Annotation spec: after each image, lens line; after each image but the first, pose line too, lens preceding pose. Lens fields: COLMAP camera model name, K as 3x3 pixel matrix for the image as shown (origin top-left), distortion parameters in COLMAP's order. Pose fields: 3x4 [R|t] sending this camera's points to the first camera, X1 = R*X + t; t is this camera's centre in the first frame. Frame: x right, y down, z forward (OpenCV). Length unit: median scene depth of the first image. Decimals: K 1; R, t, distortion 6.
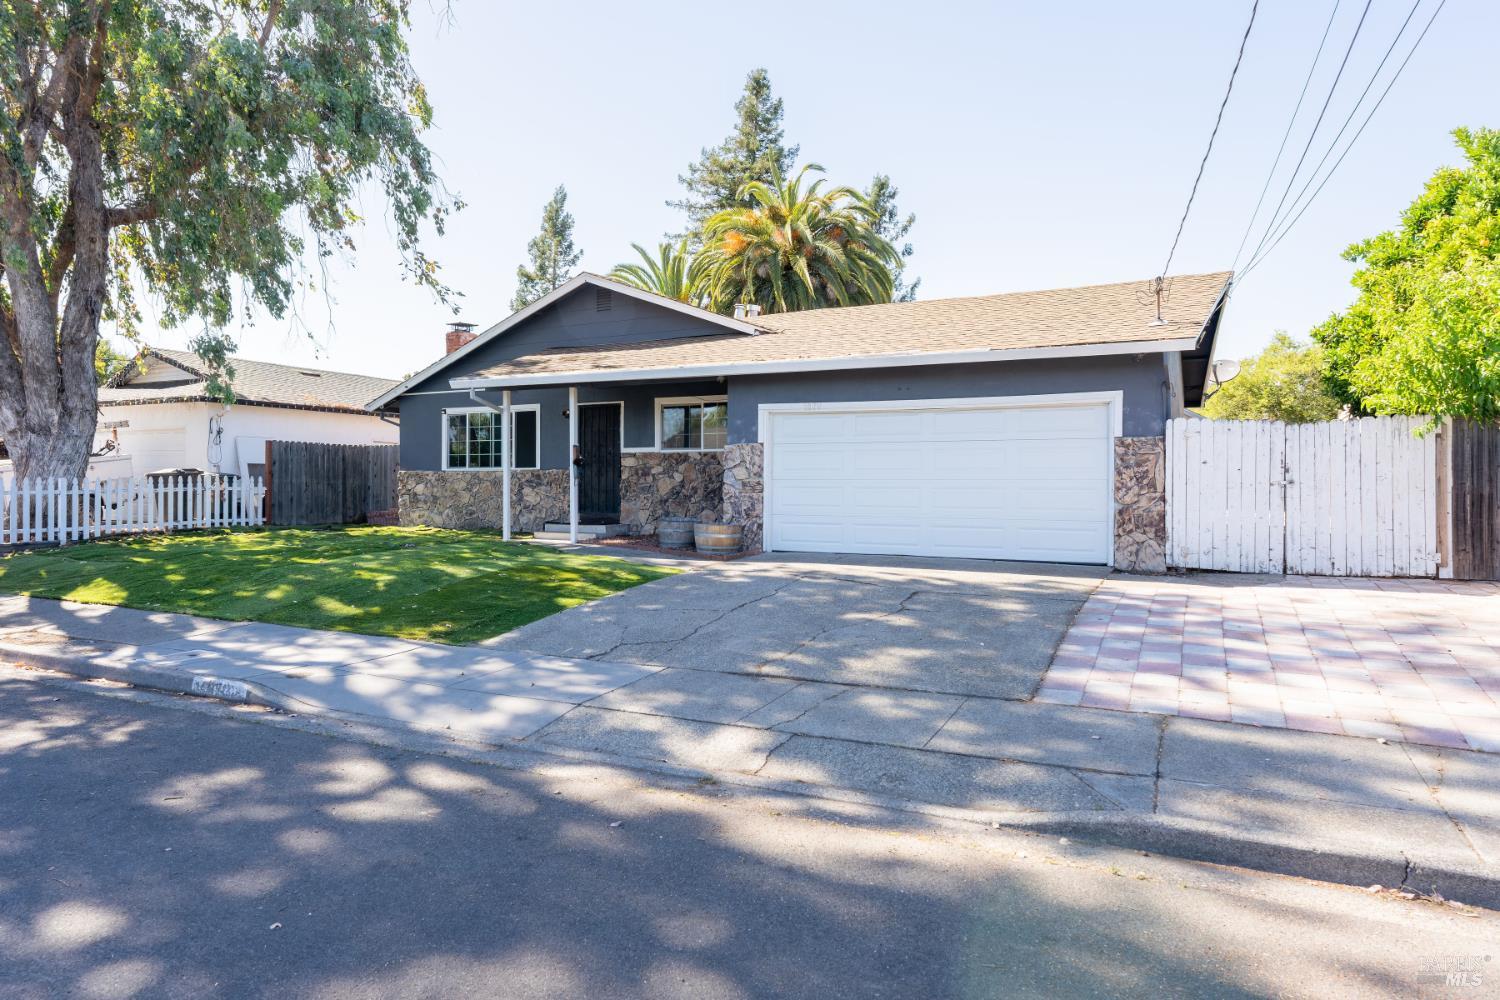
lens RADIAL K [[866.3, 0, 750.0], [0, 866.3, 500.0], [0, 0, 1]] dist [-0.001101, -0.000052]
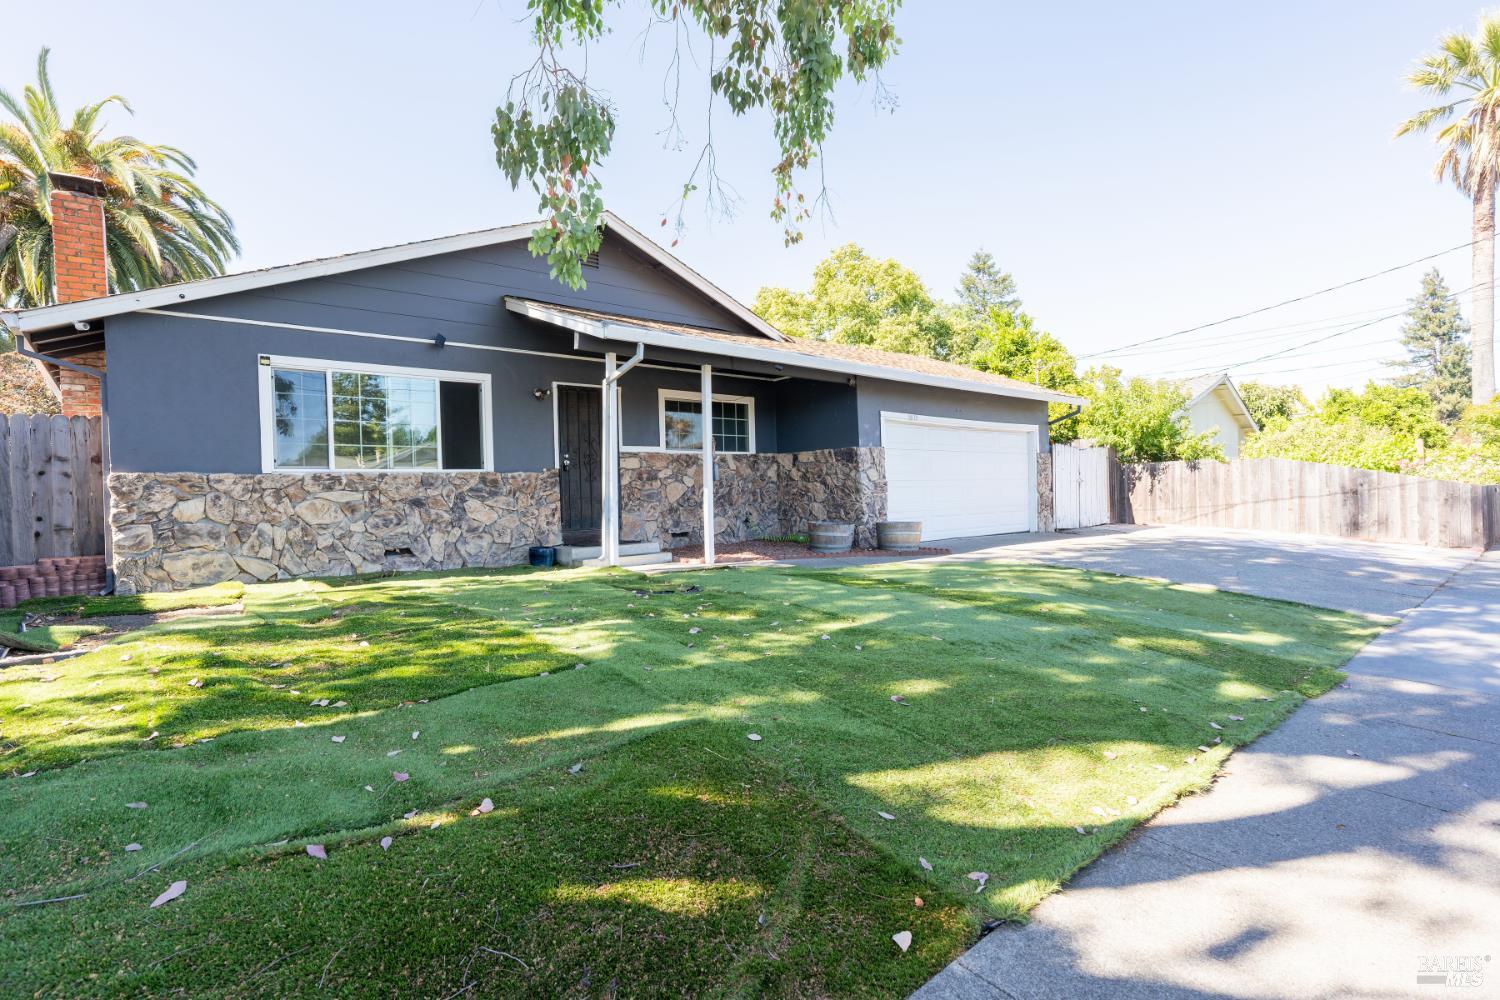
lens RADIAL K [[674.9, 0, 750.0], [0, 674.9, 500.0], [0, 0, 1]] dist [0.000223, 0.000005]
pose [[0.463717, -0.024808, 0.885636, -0.654075], [0.040647, 0.999151, 0.006705, -0.009580], [-0.885051, 0.032889, 0.464331, 0.614868]]
